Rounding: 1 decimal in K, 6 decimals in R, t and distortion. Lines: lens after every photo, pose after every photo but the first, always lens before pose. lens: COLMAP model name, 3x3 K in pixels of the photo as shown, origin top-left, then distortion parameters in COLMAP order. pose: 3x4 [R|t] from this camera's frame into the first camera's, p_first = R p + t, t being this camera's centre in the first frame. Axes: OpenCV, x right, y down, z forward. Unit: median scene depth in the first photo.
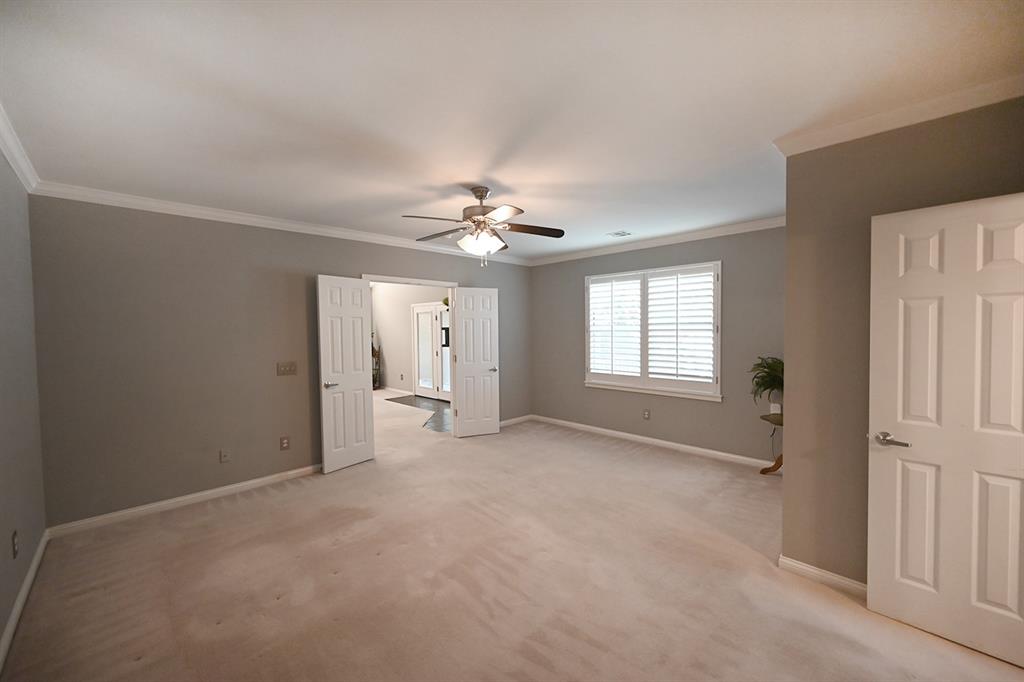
lens RADIAL K [[401.0, 0, 512.8], [0, 401.0, 340.5], [0, 0, 1]] dist [-0.000114, 0.000127]
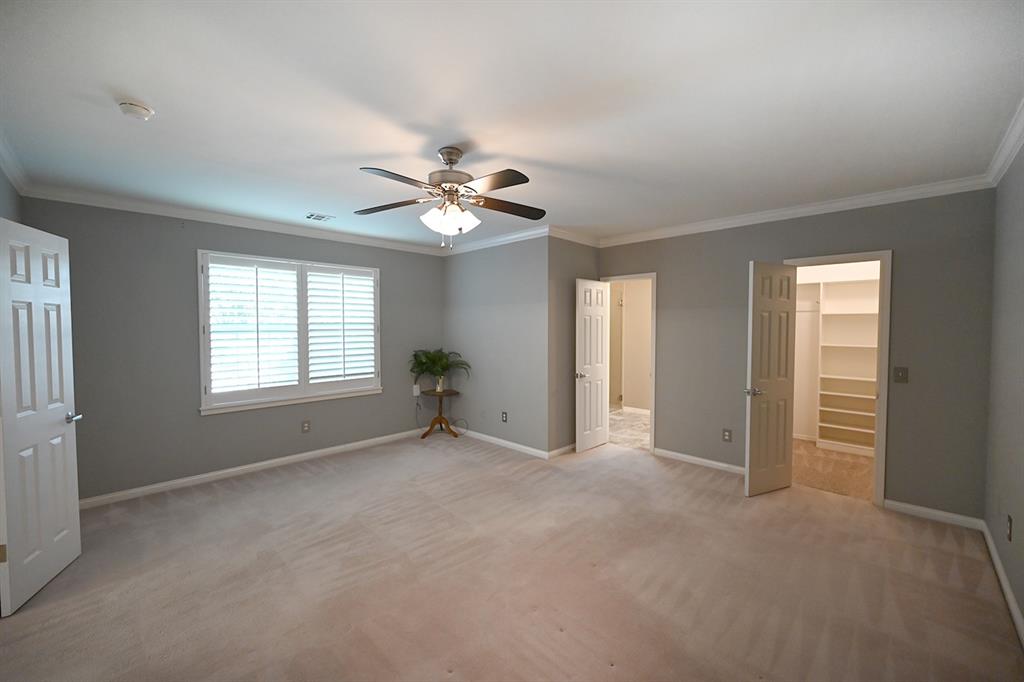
lens RADIAL K [[401.0, 0, 516.0], [0, 401.0, 335.7], [0, 0, 1]] dist [-0.000114, 0.000127]
pose [[-0.008604, -0.014711, 0.999855, -0.579436], [0.034447, 0.999294, 0.014999, -0.011864], [-0.999369, 0.034572, -0.008091, 0.583226]]
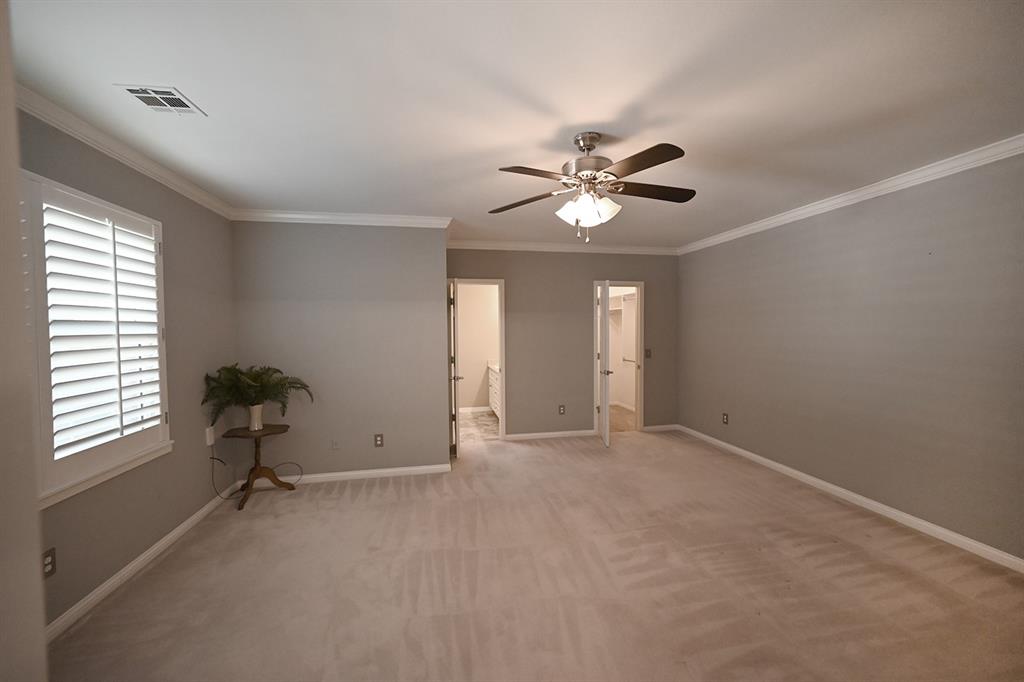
lens RADIAL K [[401.0, 0, 510.5], [0, 401.0, 338.2], [0, 0, 1]] dist [-0.000114, 0.000127]
pose [[-0.825434, 0.003927, 0.564485, -0.248451], [0.036426, 0.998262, 0.046321, -0.028601], [-0.563322, 0.058797, -0.824143, 1.128242]]
